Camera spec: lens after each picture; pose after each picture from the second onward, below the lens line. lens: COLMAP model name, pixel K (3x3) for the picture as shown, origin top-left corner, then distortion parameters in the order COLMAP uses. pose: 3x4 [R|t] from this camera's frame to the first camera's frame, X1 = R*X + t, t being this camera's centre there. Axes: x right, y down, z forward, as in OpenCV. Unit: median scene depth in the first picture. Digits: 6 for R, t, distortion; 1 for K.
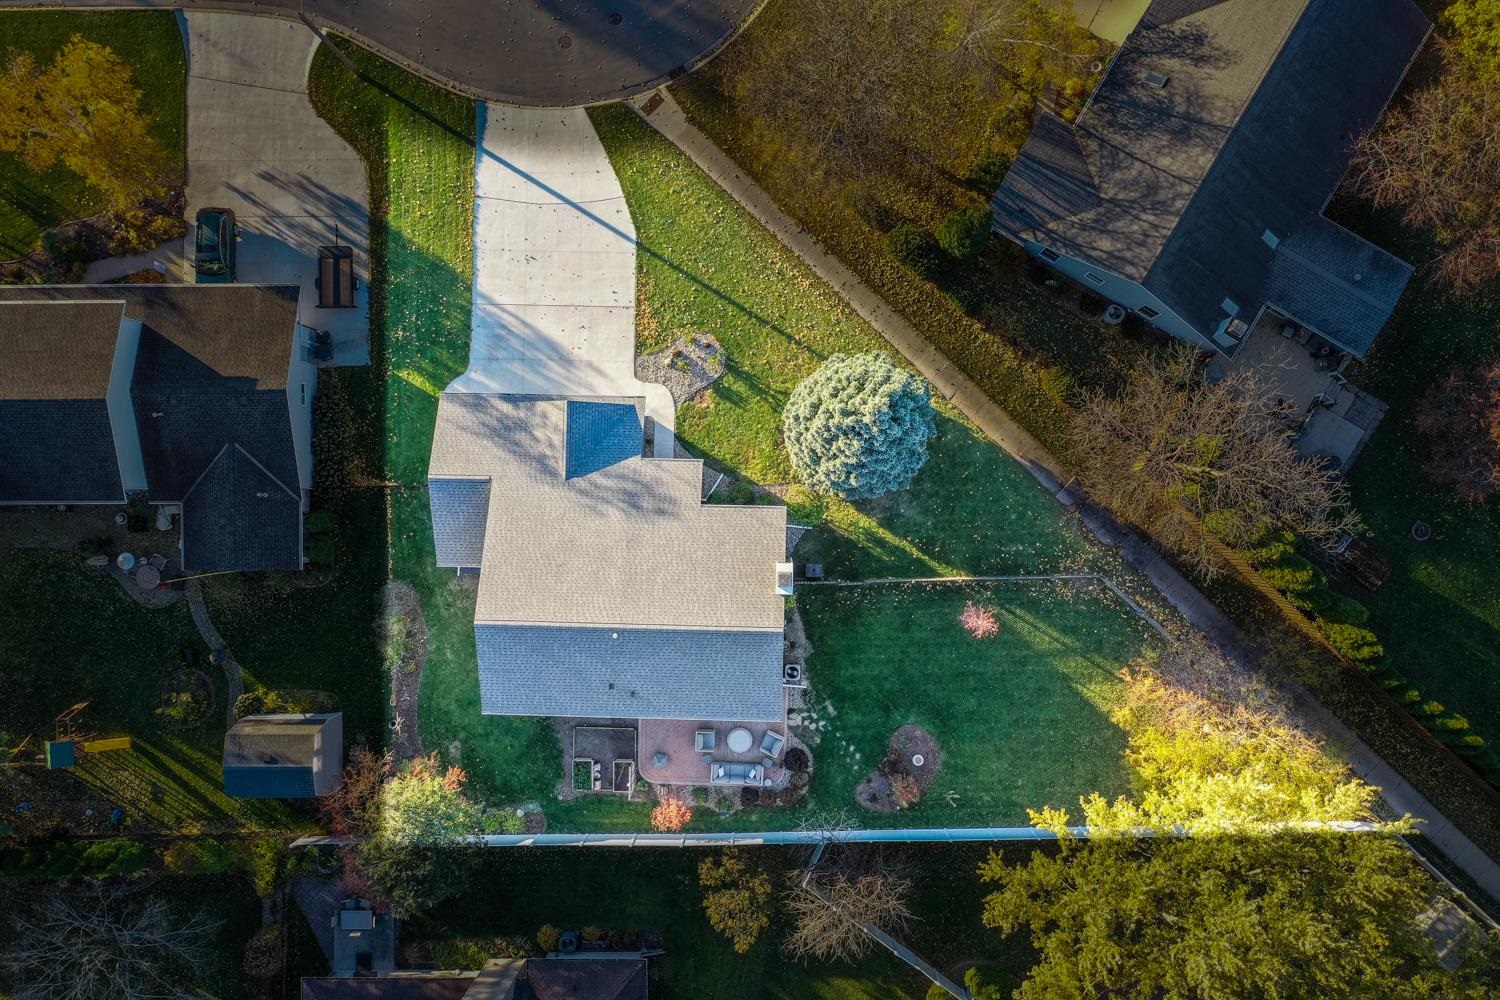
lens RADIAL K [[1210.2, 0, 750.2], [0, 1210.2, 501.0], [0, 0, 1]] dist [0.022558, 0.004455]
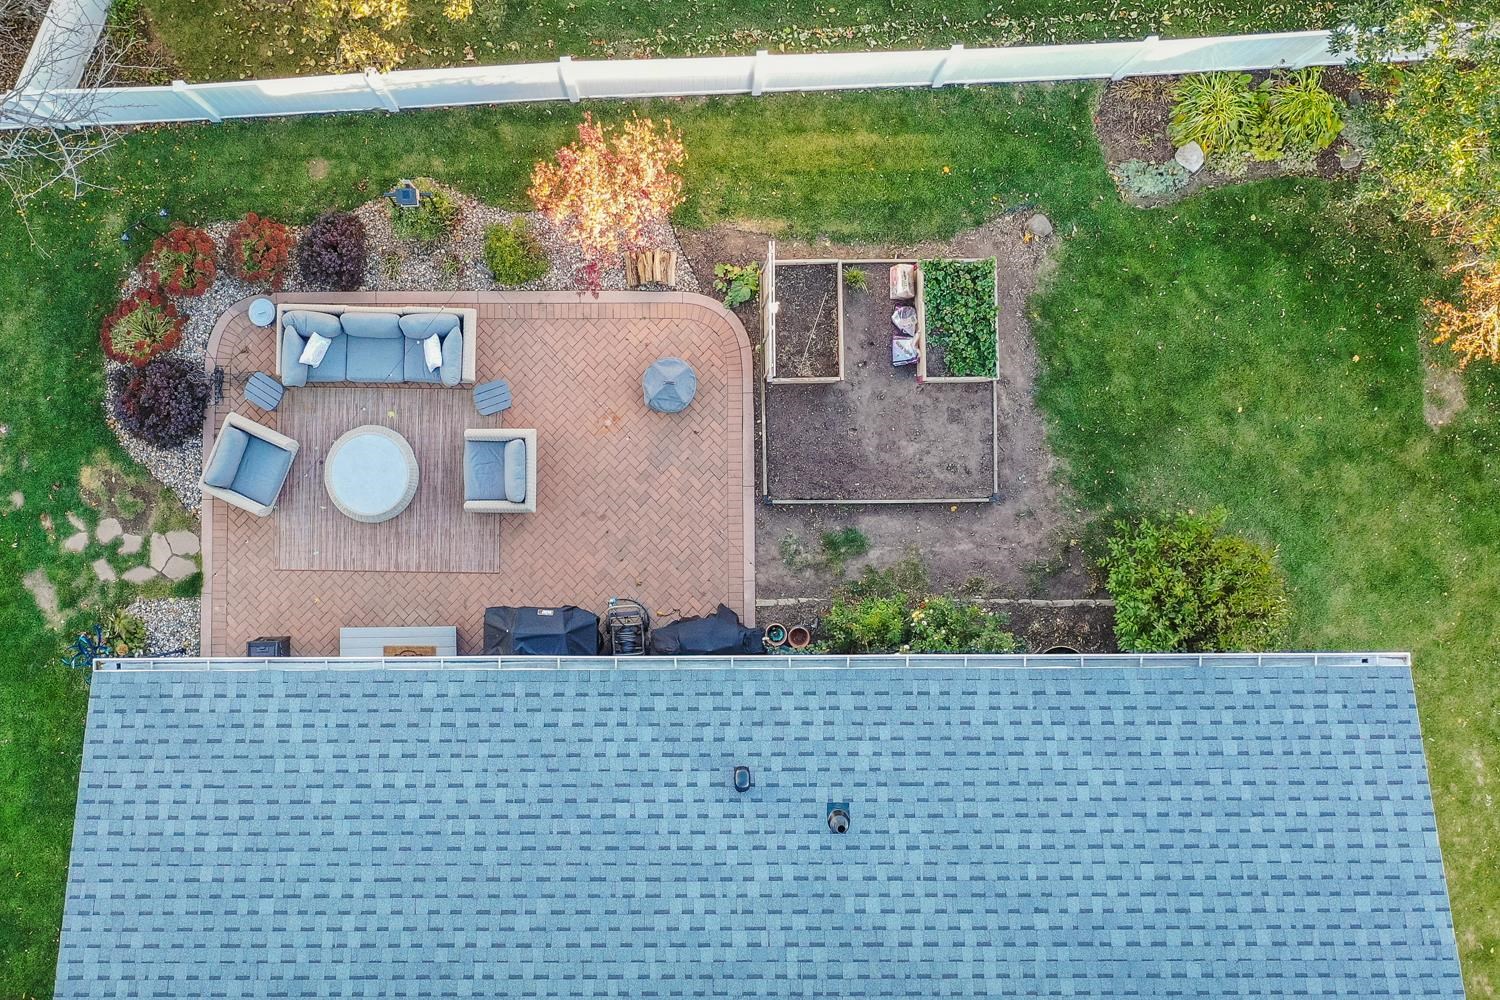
lens RADIAL K [[1210.2, 0, 750.2], [0, 1210.2, 501.0], [0, 0, 1]] dist [0.022558, 0.004455]
pose [[-0.999301, 0.036329, 0.008799, -0.093181], [-0.037038, -0.994083, -0.102112, 0.214374], [0.005038, -0.102366, 0.994734, 0.730410]]
